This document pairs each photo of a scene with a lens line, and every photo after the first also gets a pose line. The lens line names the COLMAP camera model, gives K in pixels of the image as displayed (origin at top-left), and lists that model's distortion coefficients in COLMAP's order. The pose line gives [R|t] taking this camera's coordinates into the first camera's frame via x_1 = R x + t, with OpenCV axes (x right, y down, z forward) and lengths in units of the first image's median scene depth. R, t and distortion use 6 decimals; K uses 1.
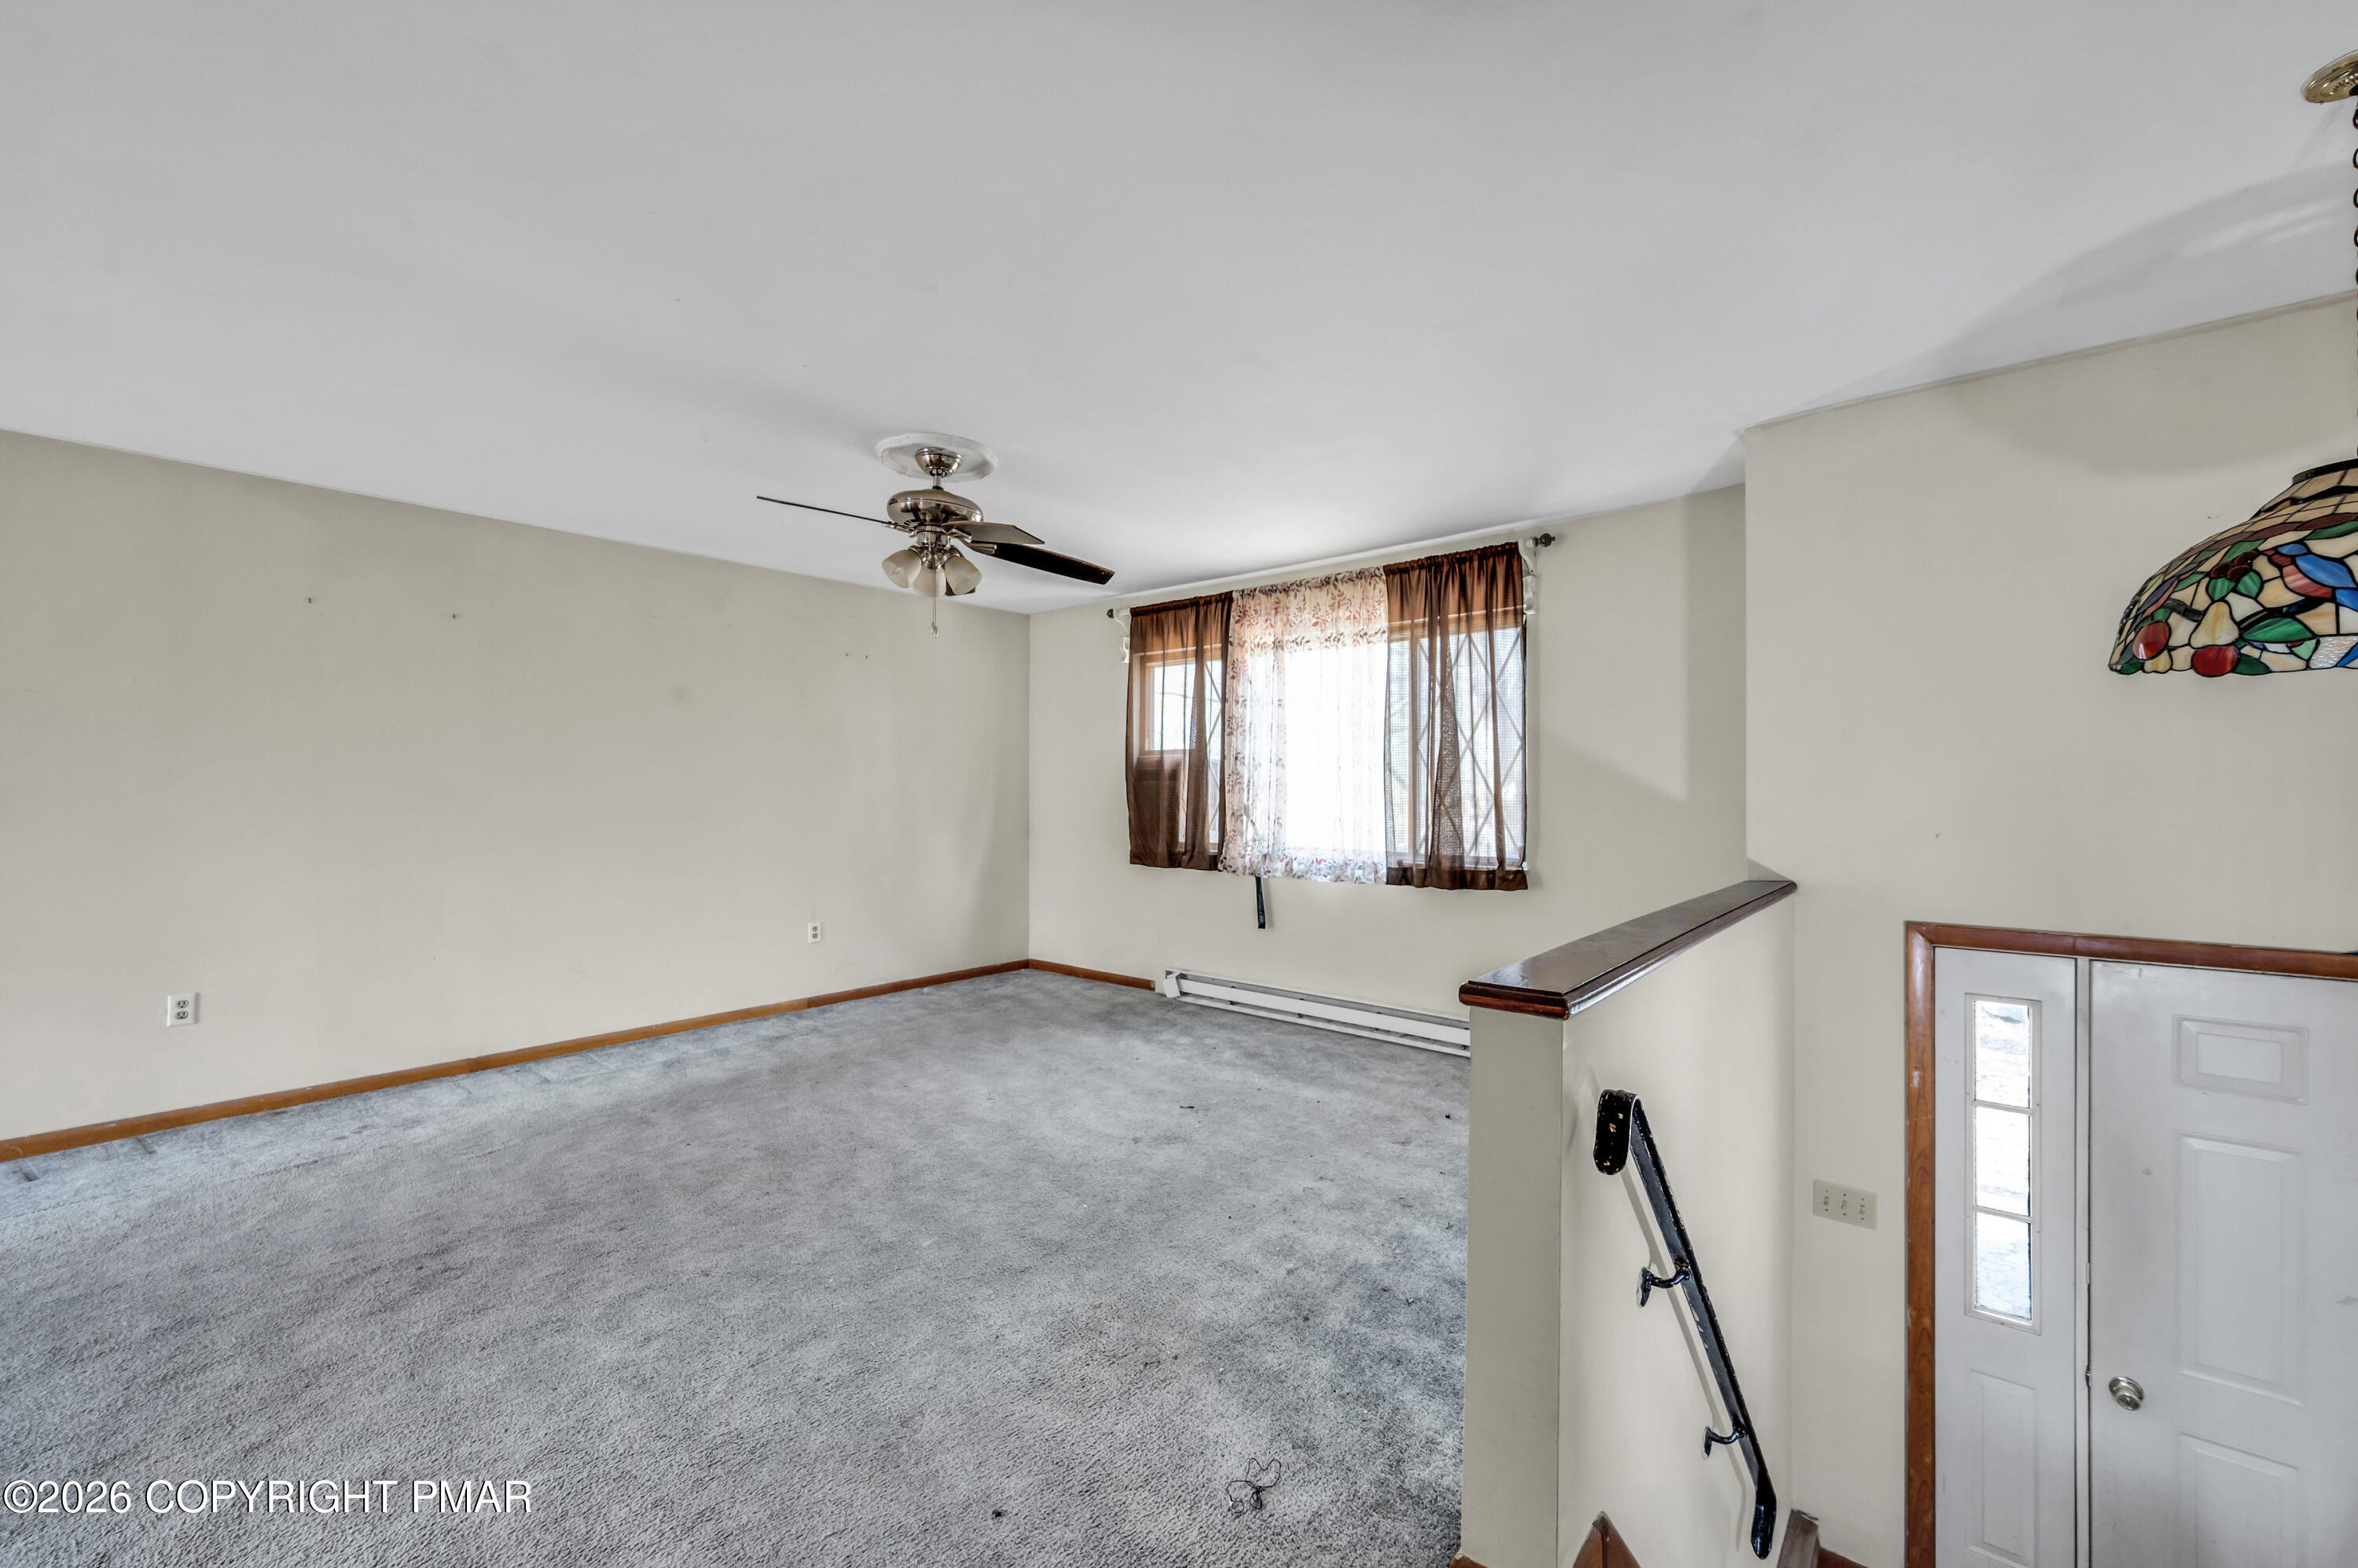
lens RADIAL K [[933.4, 0, 1162.3], [0, 933.4, 784.4], [0, 0, 1]] dist [0.000463, -0.000225]
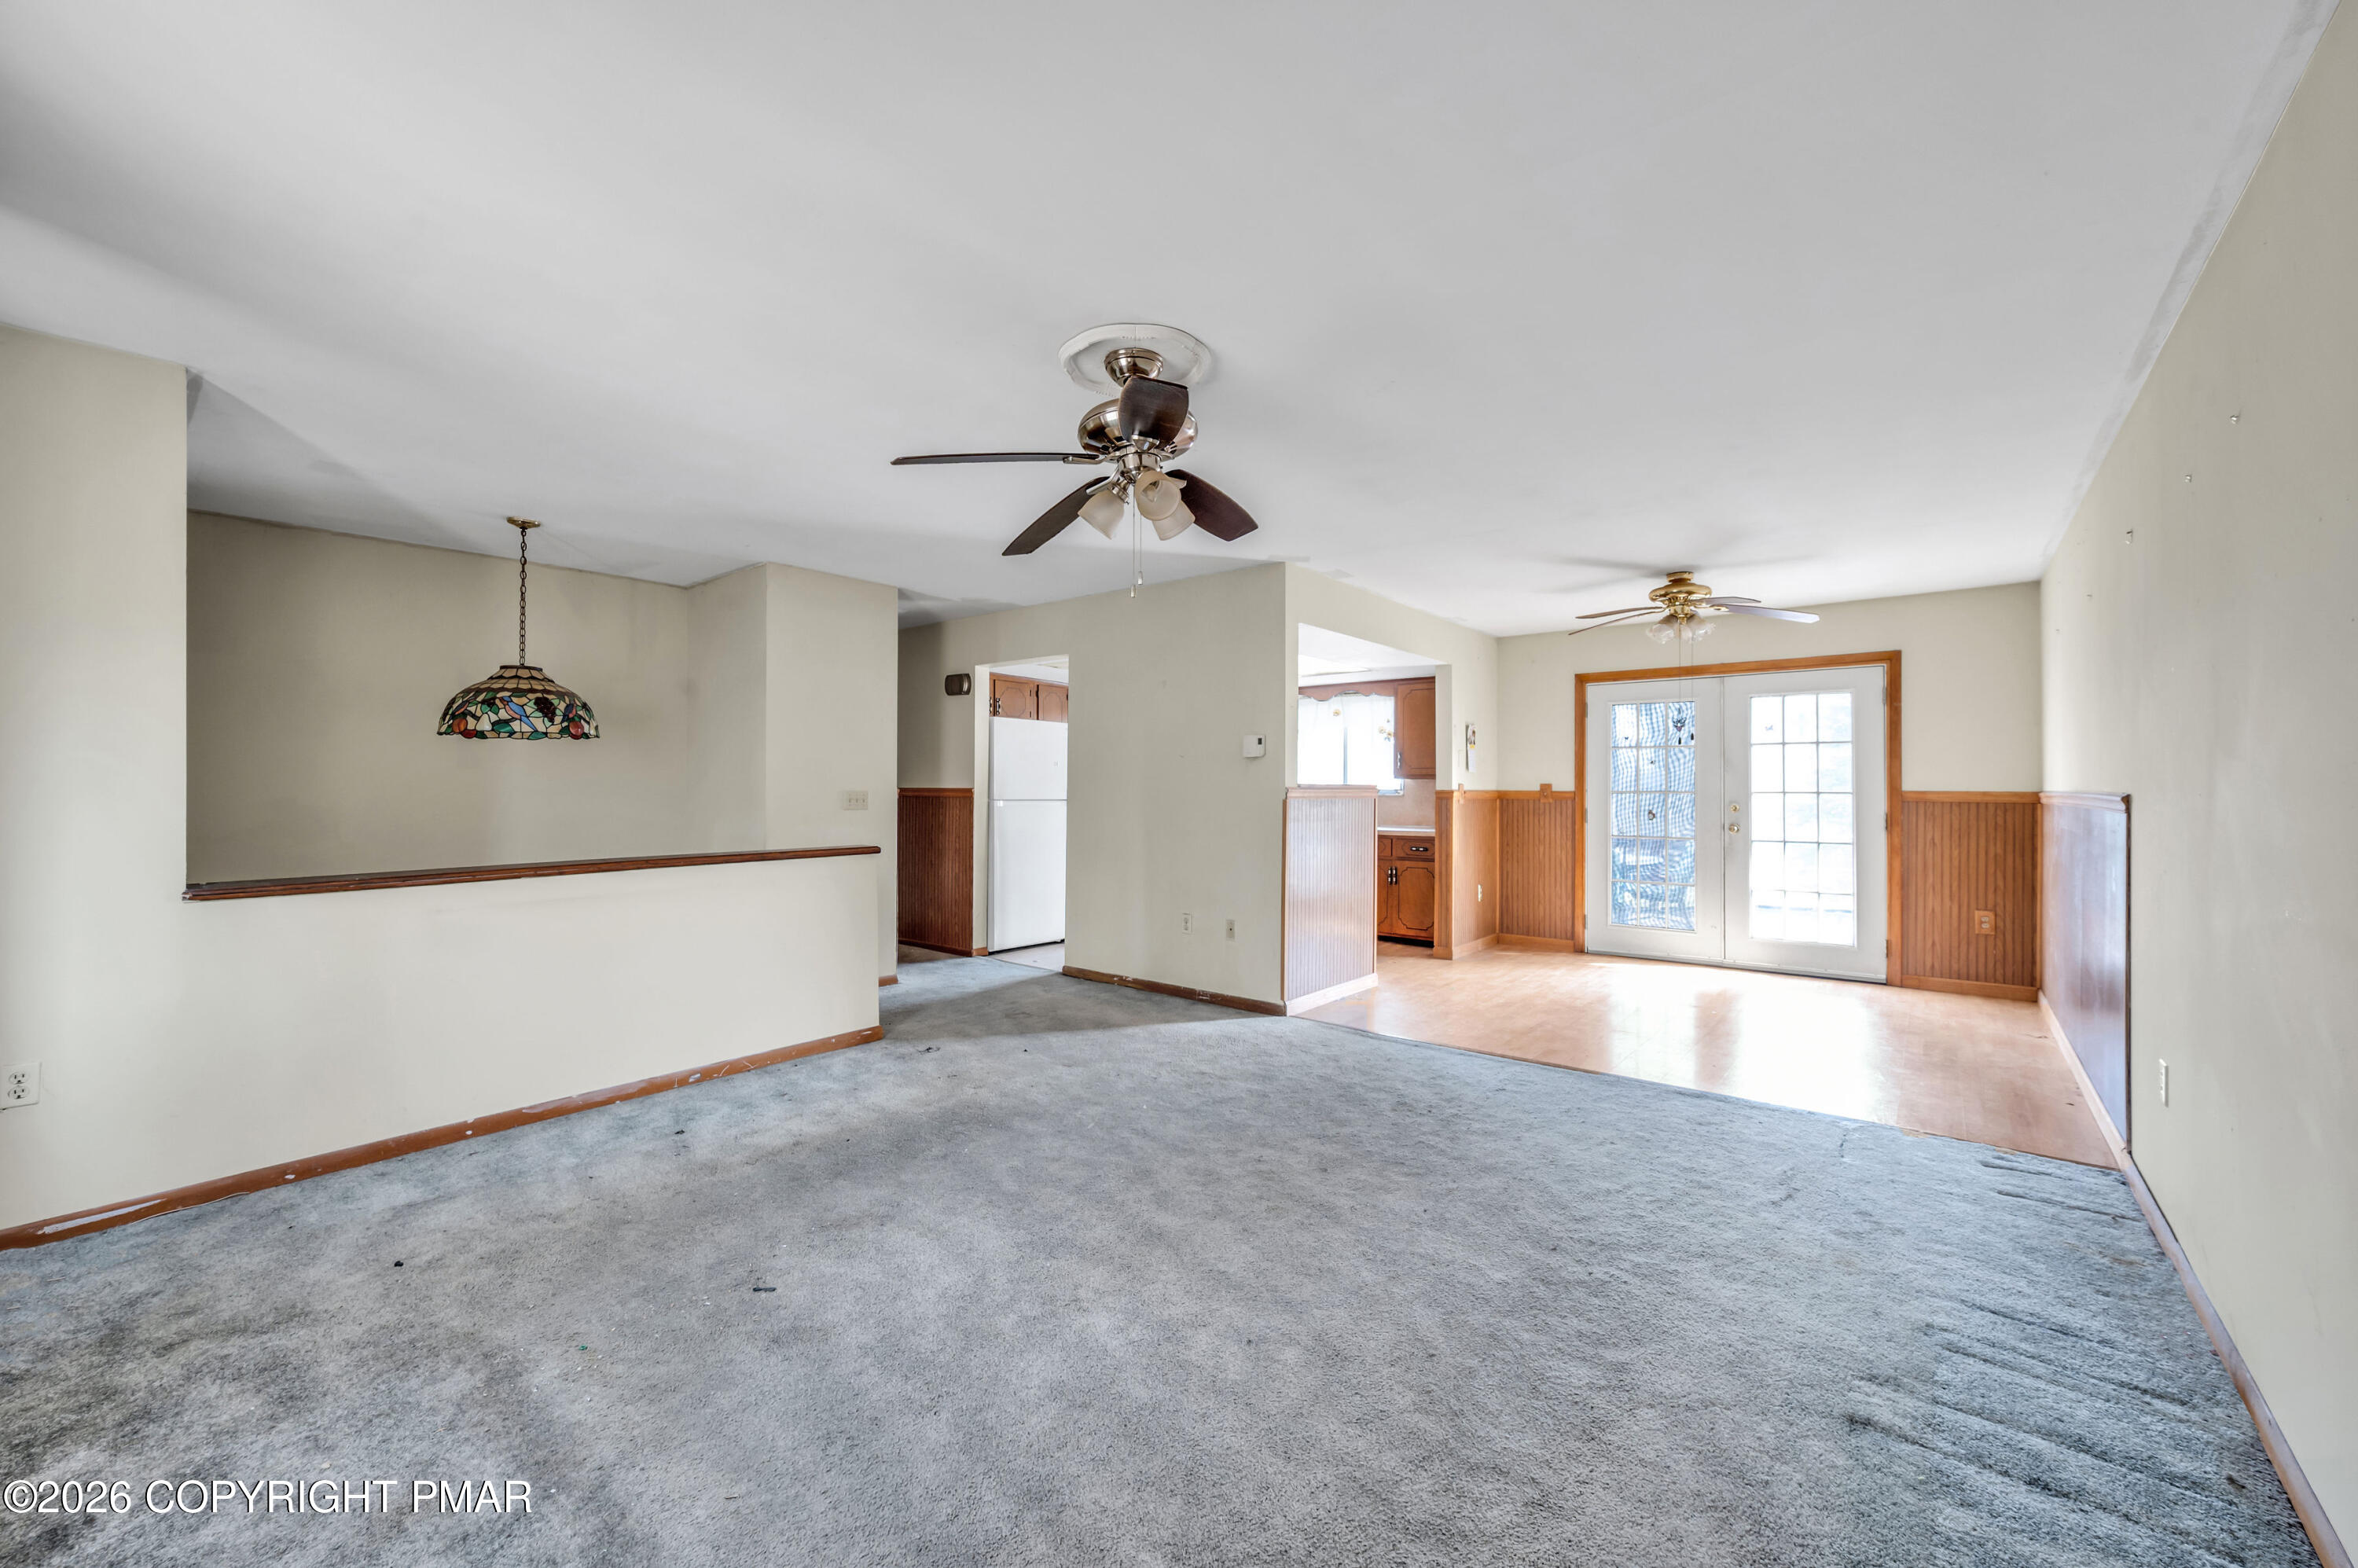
lens RADIAL K [[933.4, 0, 1168.4], [0, 933.4, 772.9], [0, 0, 1]] dist [0.000463, -0.000225]
pose [[-0.999686, -0.002060, -0.024991, -0.180557], [-0.001474, 0.999725, -0.023417, 0.009510], [0.025033, -0.023373, -0.999413, 1.298445]]
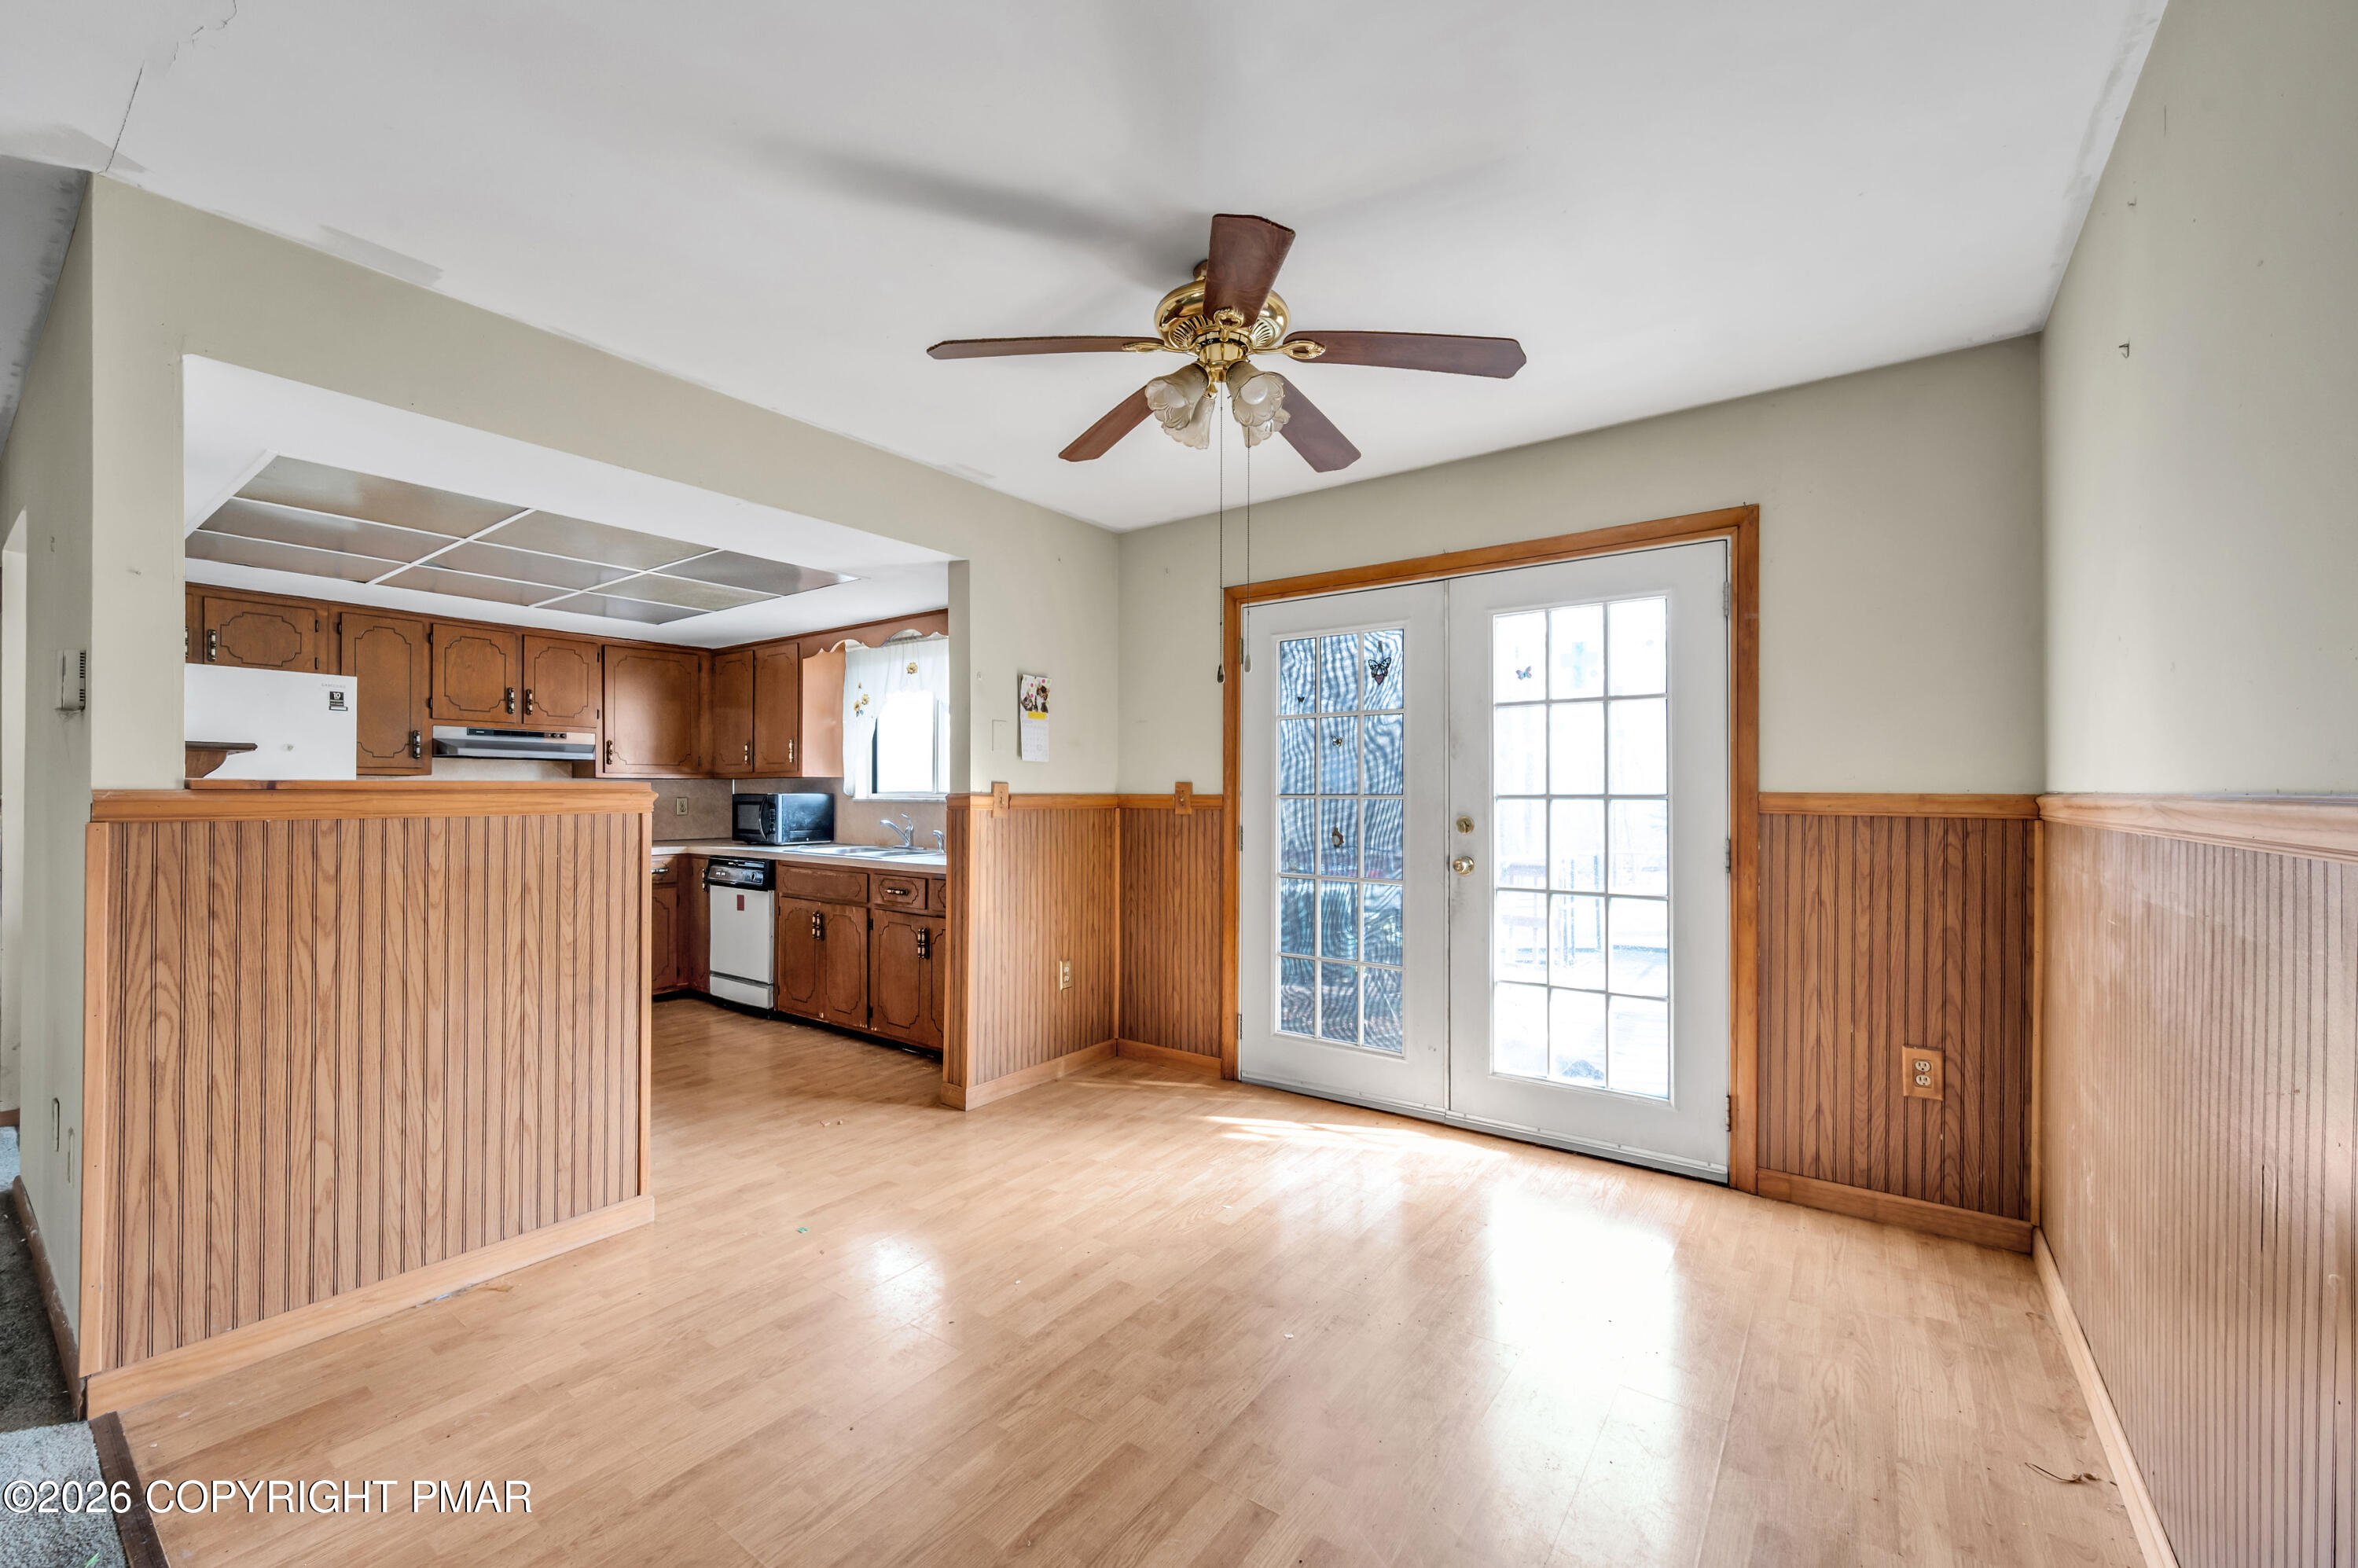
lens RADIAL K [[933.4, 0, 1174.3], [0, 933.4, 782.4], [0, 0, 1]] dist [0.000463, -0.000225]
pose [[-0.997117, 0.000735, -0.075876, -0.786272], [0.001888, 0.999884, -0.015129, 0.004290], [0.075856, -0.015229, -0.997002, 0.630562]]
